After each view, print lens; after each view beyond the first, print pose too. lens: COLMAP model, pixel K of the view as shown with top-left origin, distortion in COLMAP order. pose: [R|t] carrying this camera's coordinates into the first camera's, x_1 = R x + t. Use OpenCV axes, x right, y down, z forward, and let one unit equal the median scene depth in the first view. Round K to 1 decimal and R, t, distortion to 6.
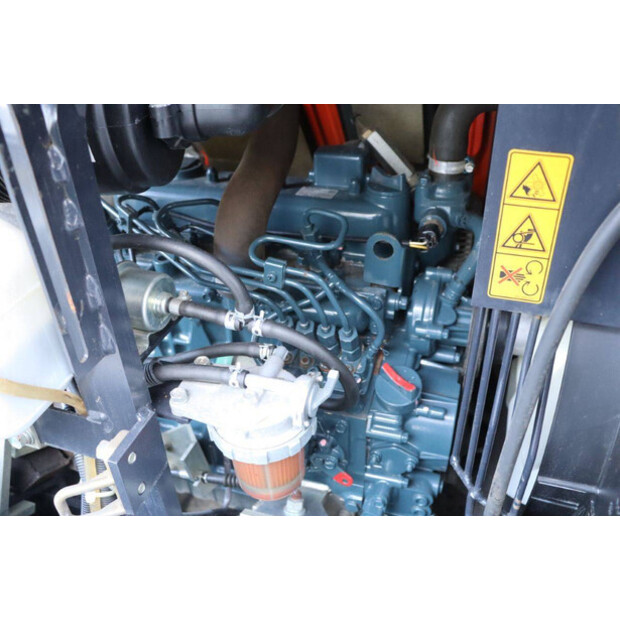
lens RADIAL K [[565.4, 0, 310.0], [0, 565.4, 310.0], [0, 0, 1]] dist [-0.127989, 0.098386]
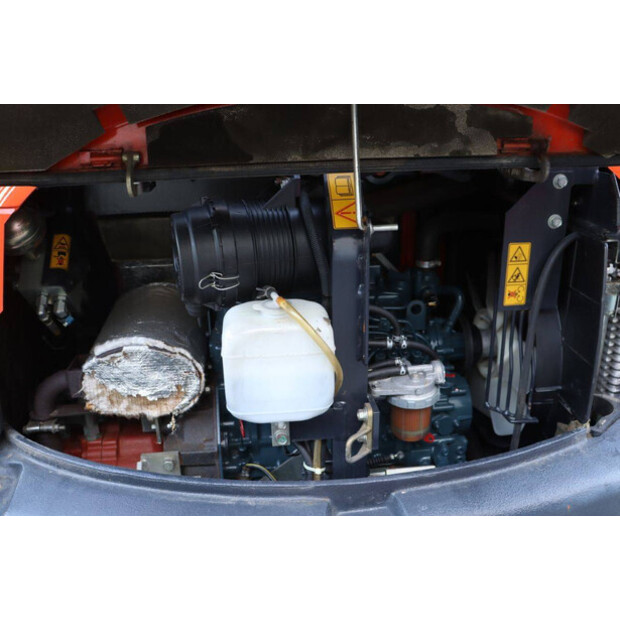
lens RADIAL K [[602.8, 0, 310.0], [0, 602.8, 310.0], [0, 0, 1]] dist [-0.097111, 0.003626]
pose [[0.905562, -0.129579, 0.403938, -1.225963], [0.226347, 0.952925, -0.201744, 0.268641], [-0.358781, 0.274122, 0.892263, -0.802285]]
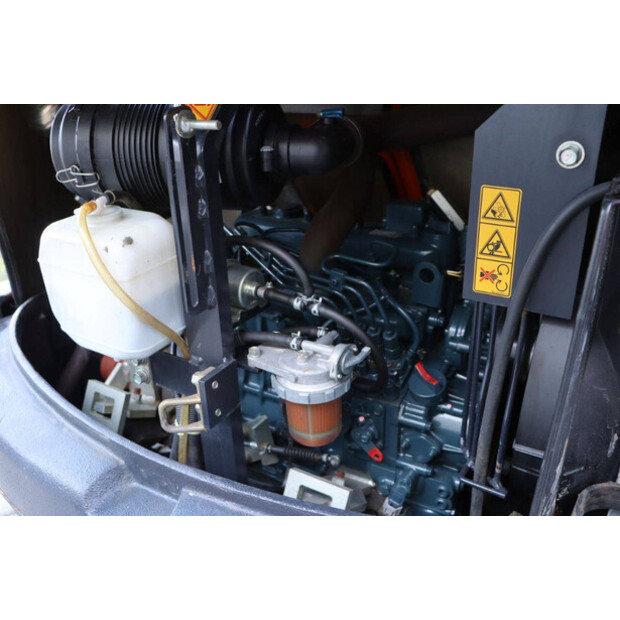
lens RADIAL K [[602.8, 0, 310.0], [0, 602.8, 310.0], [0, 0, 1]] dist [-0.097111, 0.003626]
pose [[0.972761, 0.099174, -0.209524, 0.204308], [-0.130991, 0.980889, -0.143870, 0.247973], [0.191251, 0.167396, 0.967162, -0.442134]]
